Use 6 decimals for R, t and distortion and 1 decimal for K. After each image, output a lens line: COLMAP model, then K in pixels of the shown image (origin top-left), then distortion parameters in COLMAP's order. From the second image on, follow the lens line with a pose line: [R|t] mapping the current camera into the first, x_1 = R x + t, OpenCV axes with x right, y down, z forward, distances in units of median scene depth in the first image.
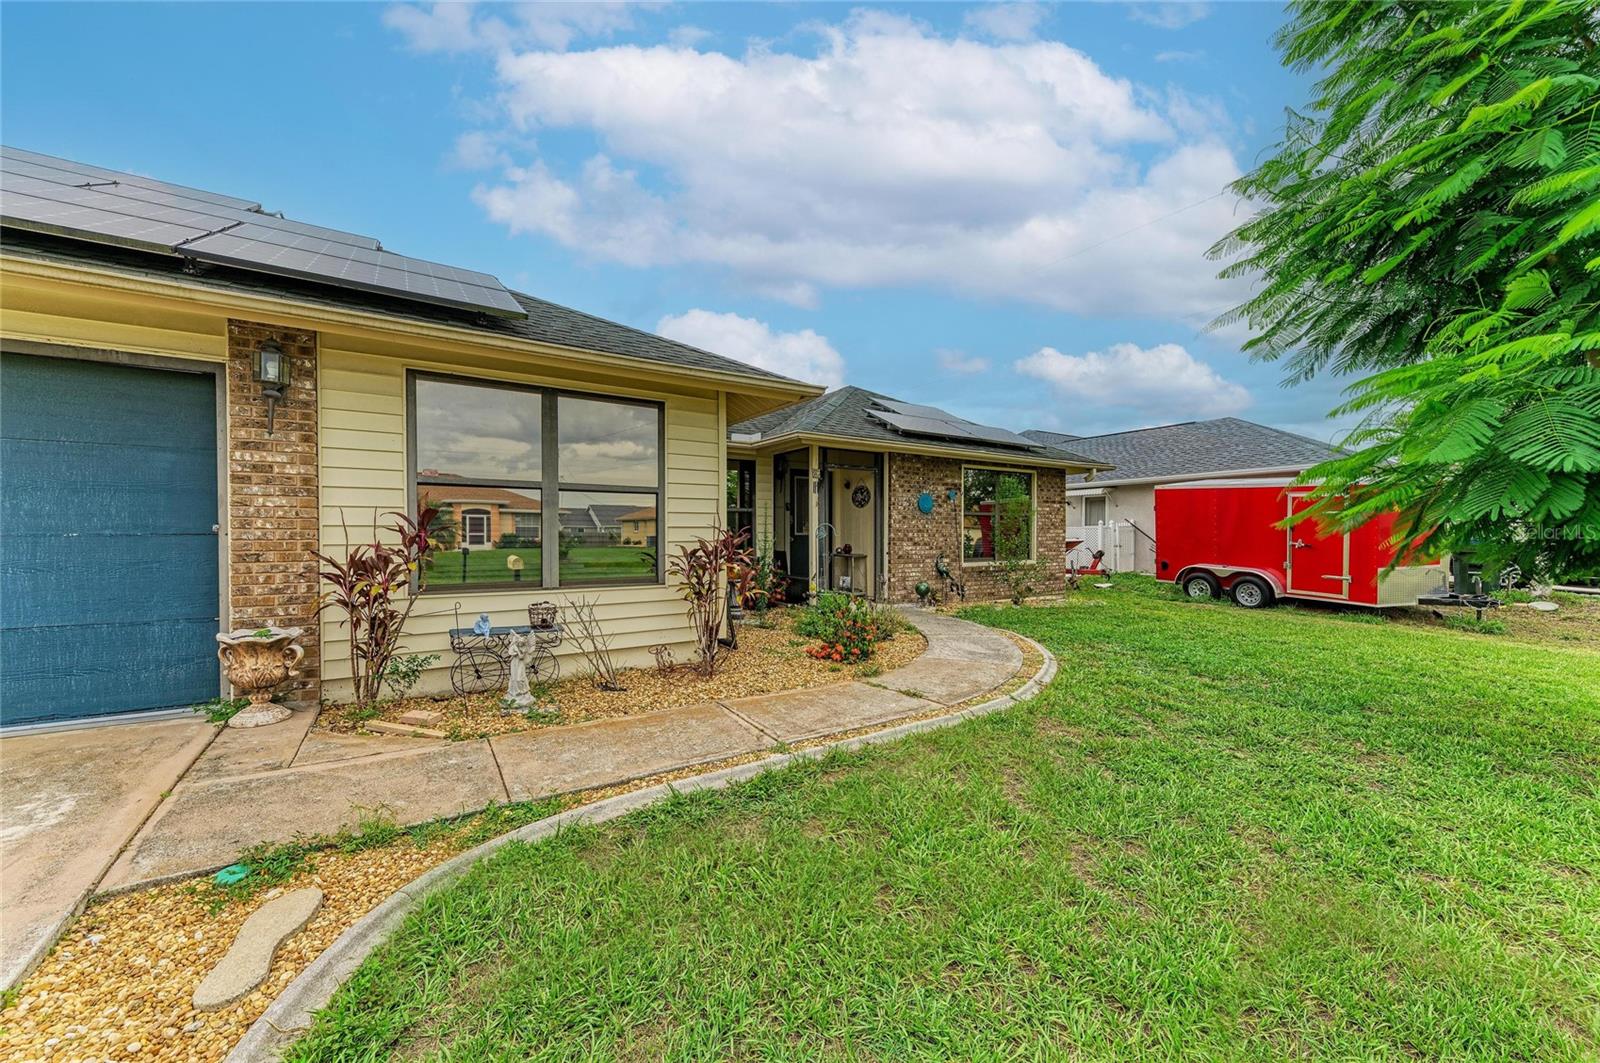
lens RADIAL K [[643.7, 0, 814.7], [0, 643.7, 539.6], [0, 0, 1]] dist [0.011876, -0.000055]
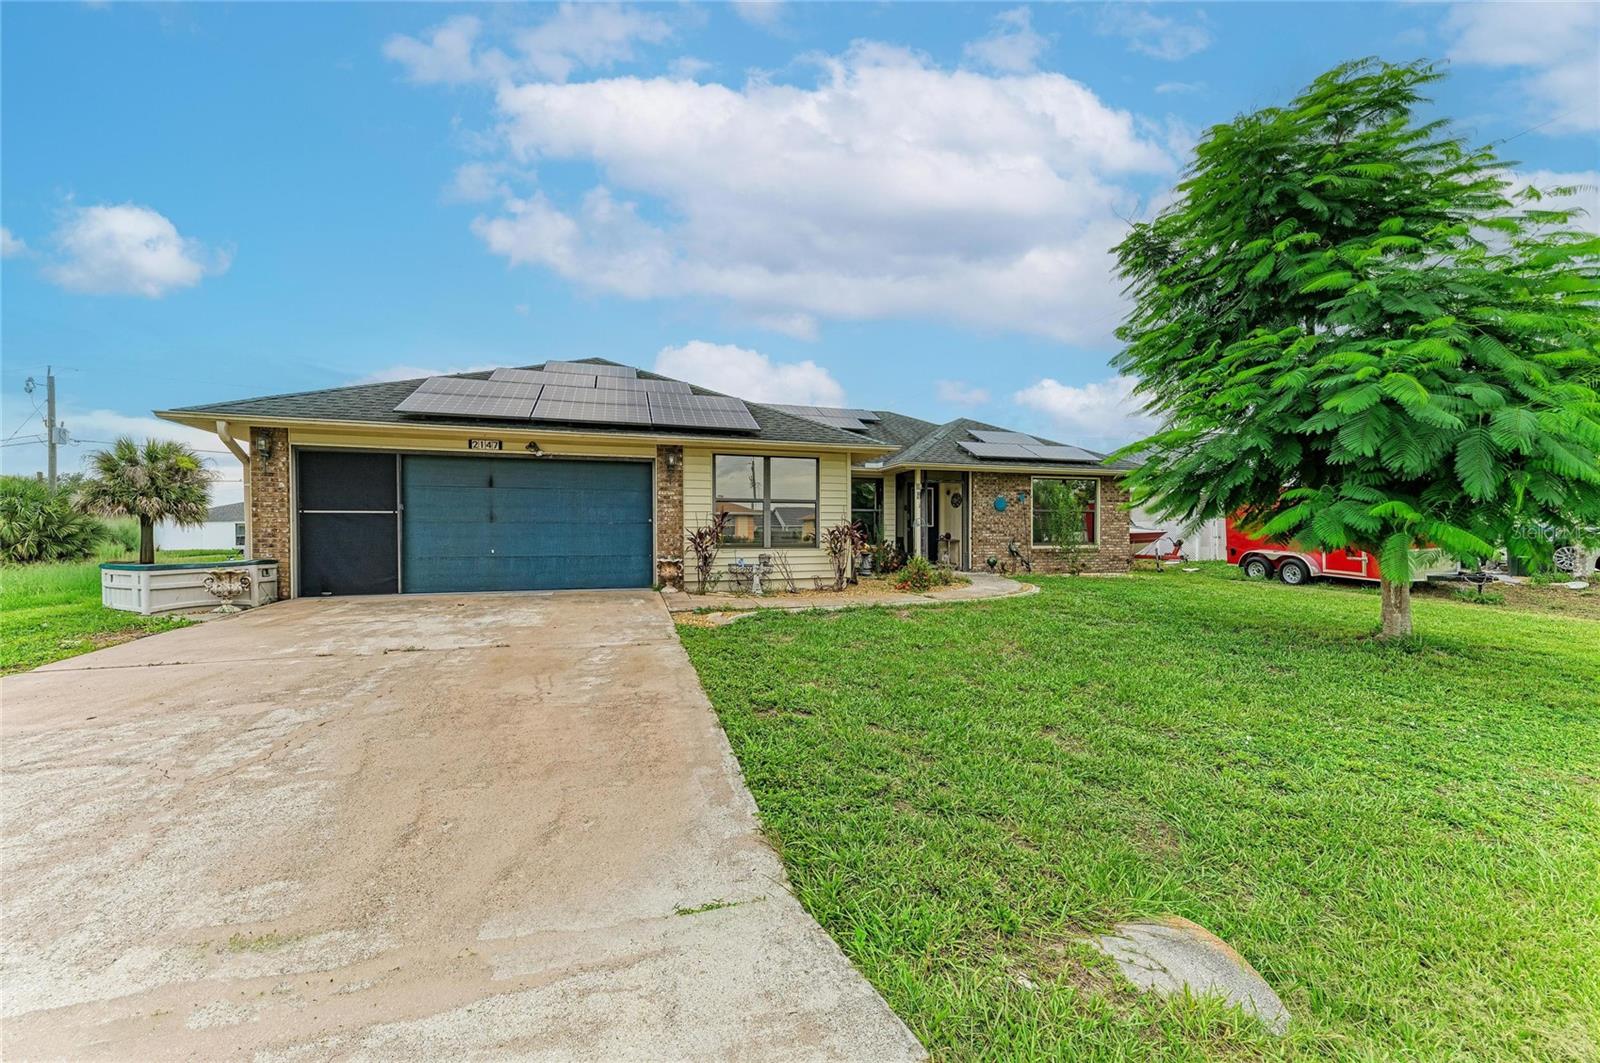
lens RADIAL K [[643.7, 0, 814.7], [0, 643.7, 539.6], [0, 0, 1]] dist [0.011876, -0.000055]
pose [[0.962832, -0.001129, -0.270098, 0.179008], [0.001159, 0.999999, -0.000050, 0.025679], [0.270098, -0.000265, 0.962833, -0.568531]]
